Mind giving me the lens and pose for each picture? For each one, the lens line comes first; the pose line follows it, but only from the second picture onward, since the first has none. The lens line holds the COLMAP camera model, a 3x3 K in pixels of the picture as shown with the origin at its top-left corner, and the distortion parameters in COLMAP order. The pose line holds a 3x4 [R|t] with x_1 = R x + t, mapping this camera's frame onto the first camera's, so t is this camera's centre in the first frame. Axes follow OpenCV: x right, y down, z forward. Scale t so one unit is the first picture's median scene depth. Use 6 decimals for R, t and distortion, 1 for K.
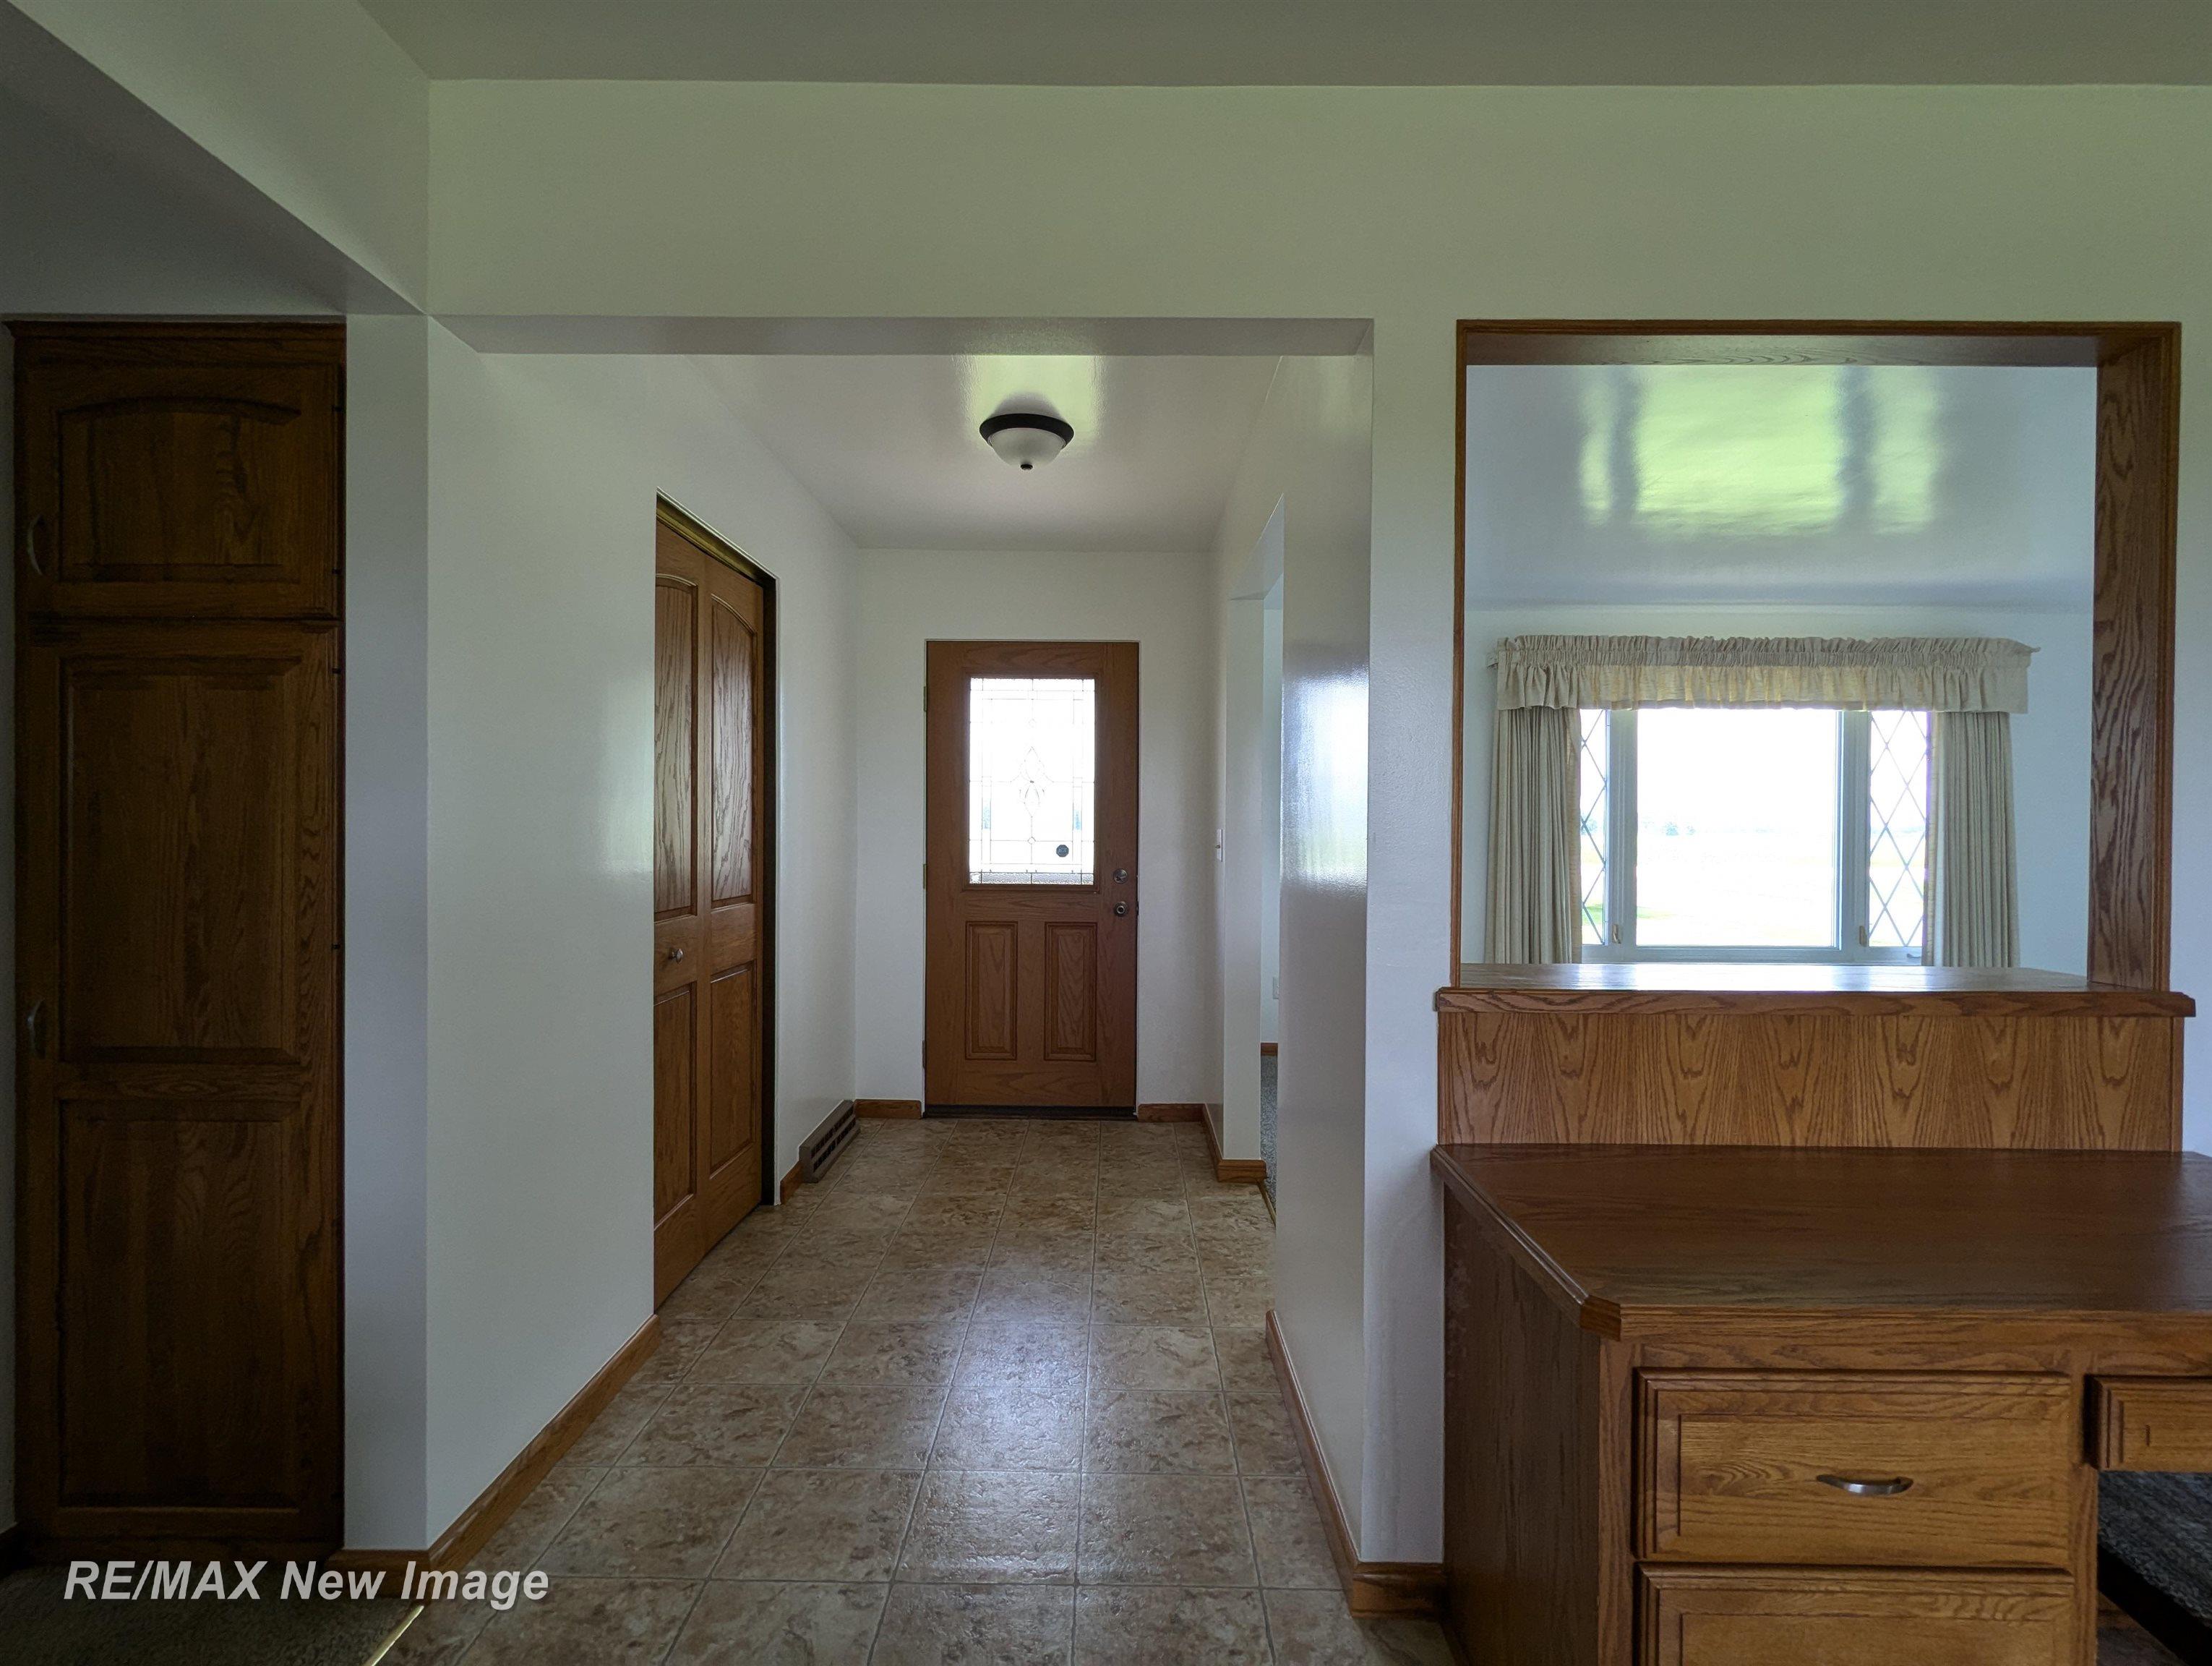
lens RADIAL K [[1038.7, 0, 1111.0], [0, 1038.7, 842.3], [0, 0, 1]] dist [0.000775, -0.000190]
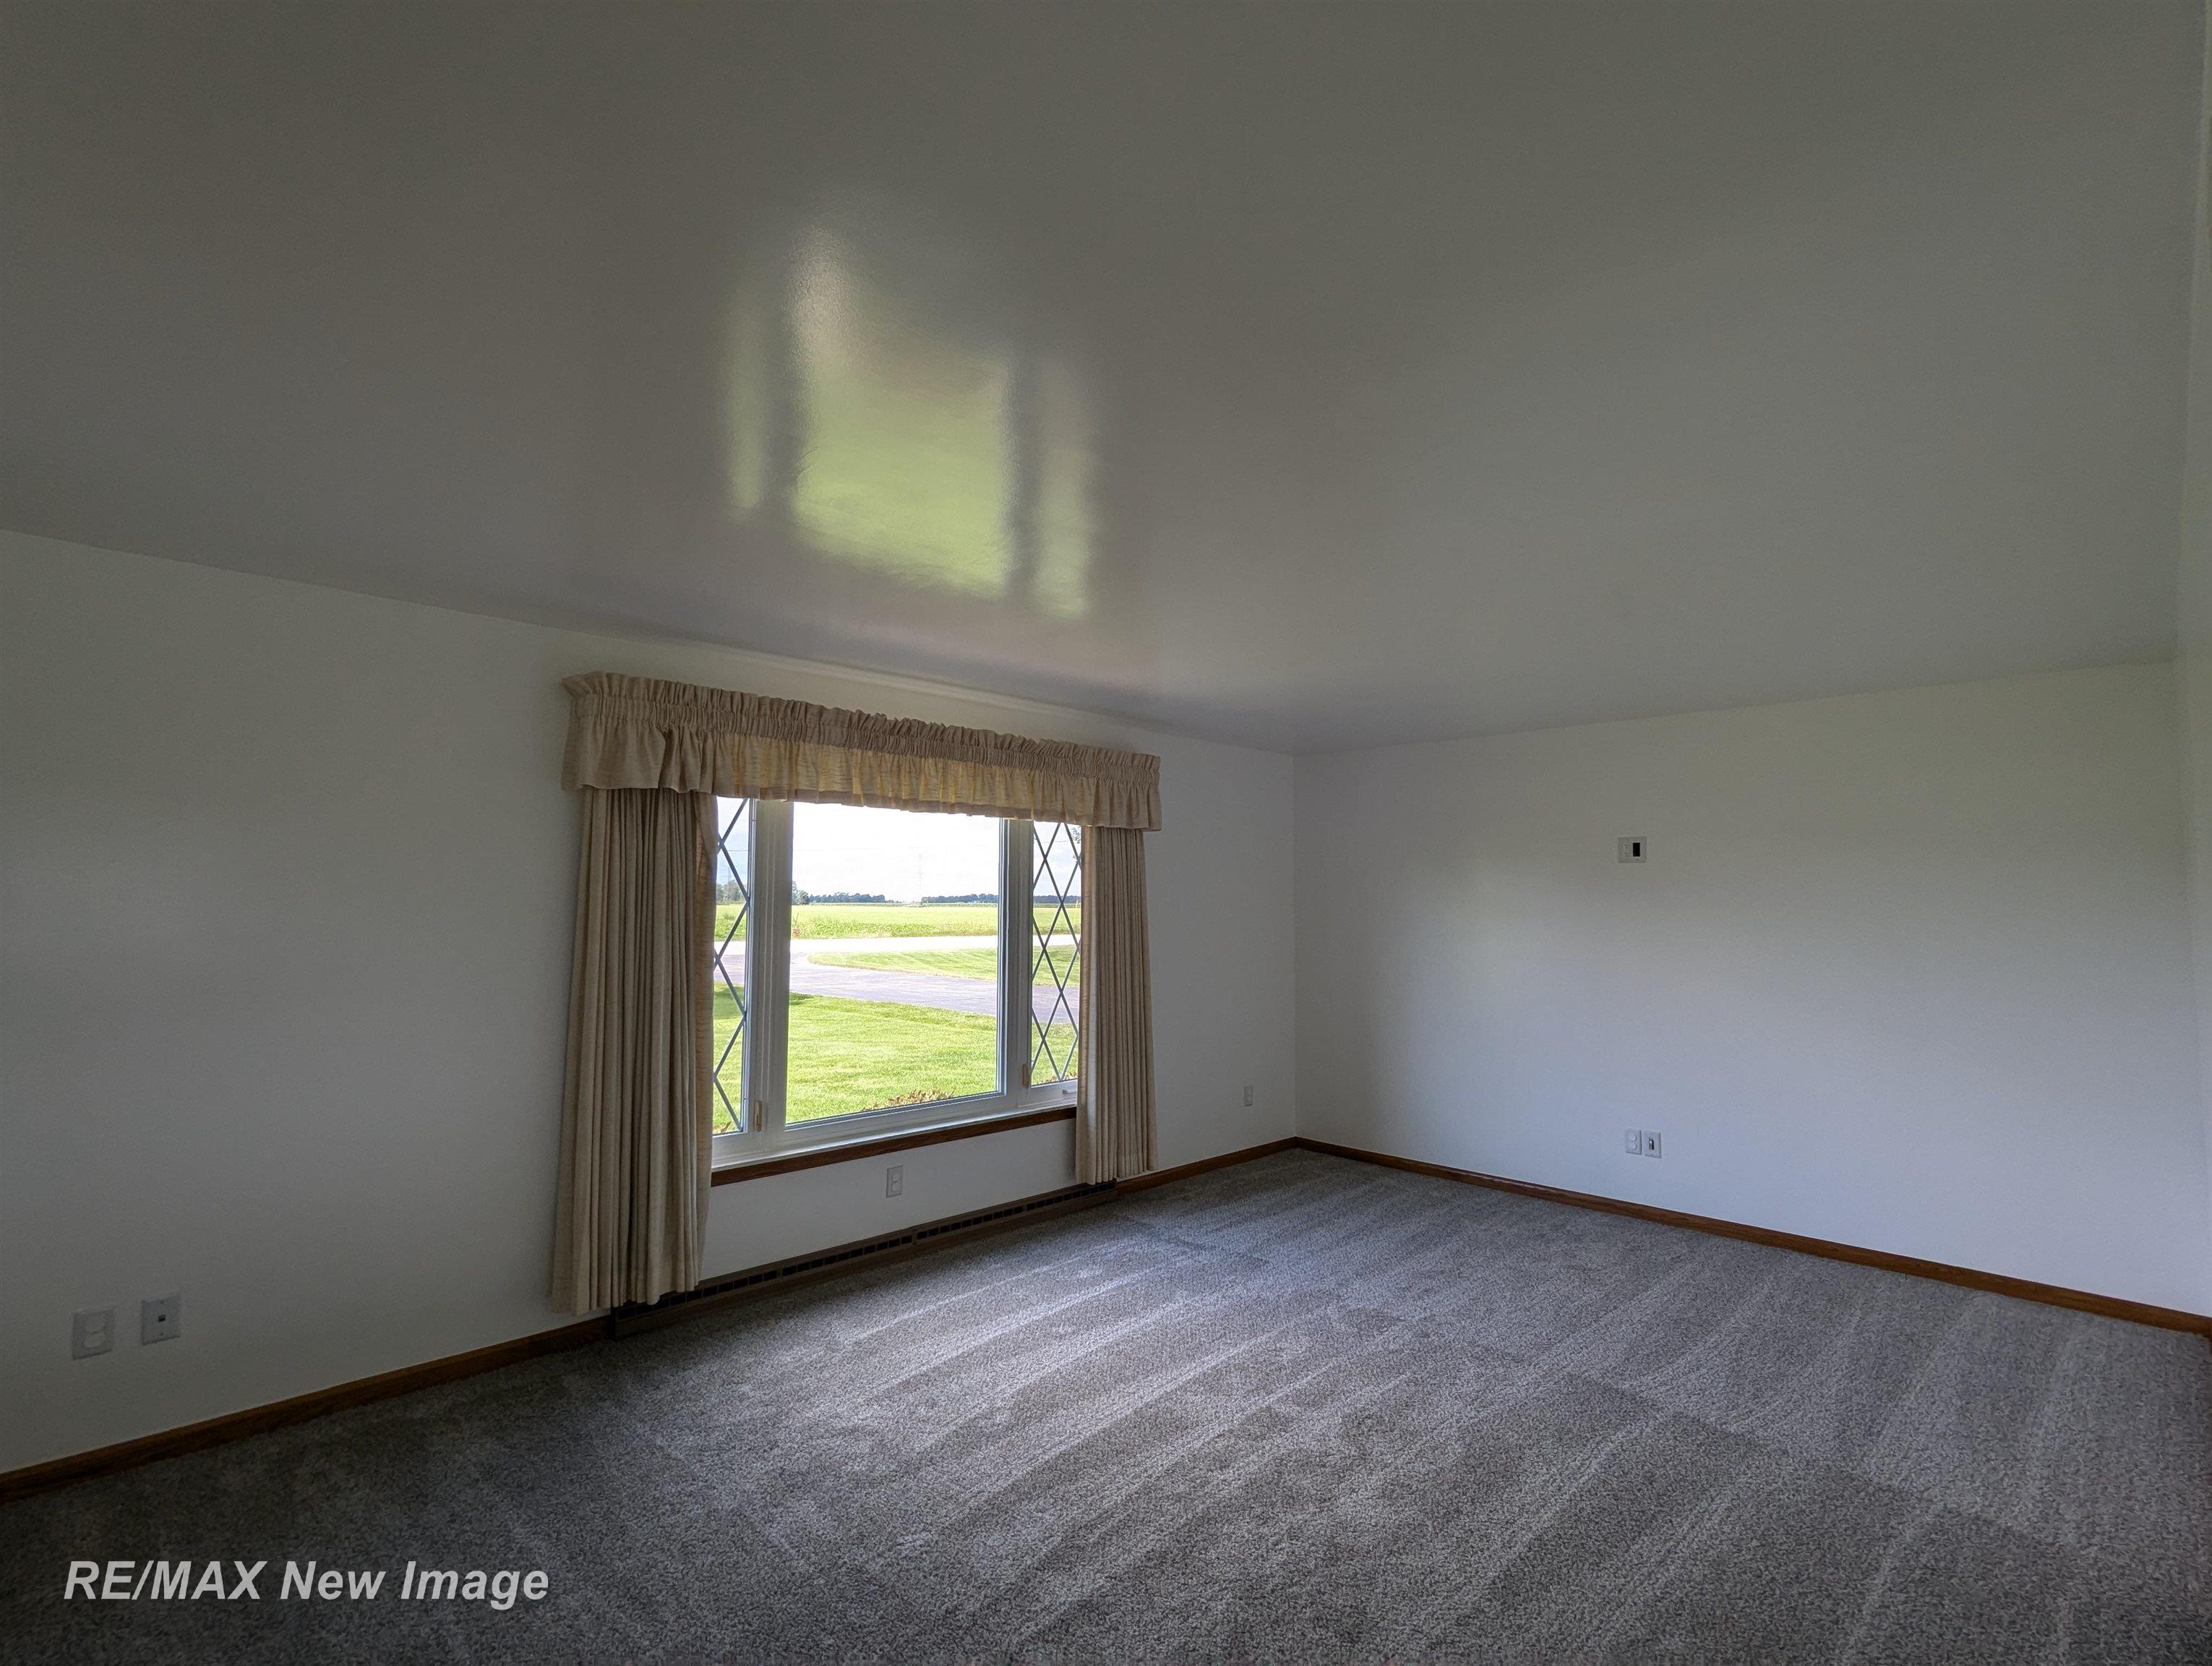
lens RADIAL K [[1038.7, 0, 1111.0], [0, 1038.7, 842.3], [0, 0, 1]] dist [0.000775, -0.000190]
pose [[0.701983, 0.036722, 0.711247, 0.149982], [-0.002684, 0.998799, -0.048919, -0.065319], [-0.712189, 0.032432, 0.701238, 0.339288]]
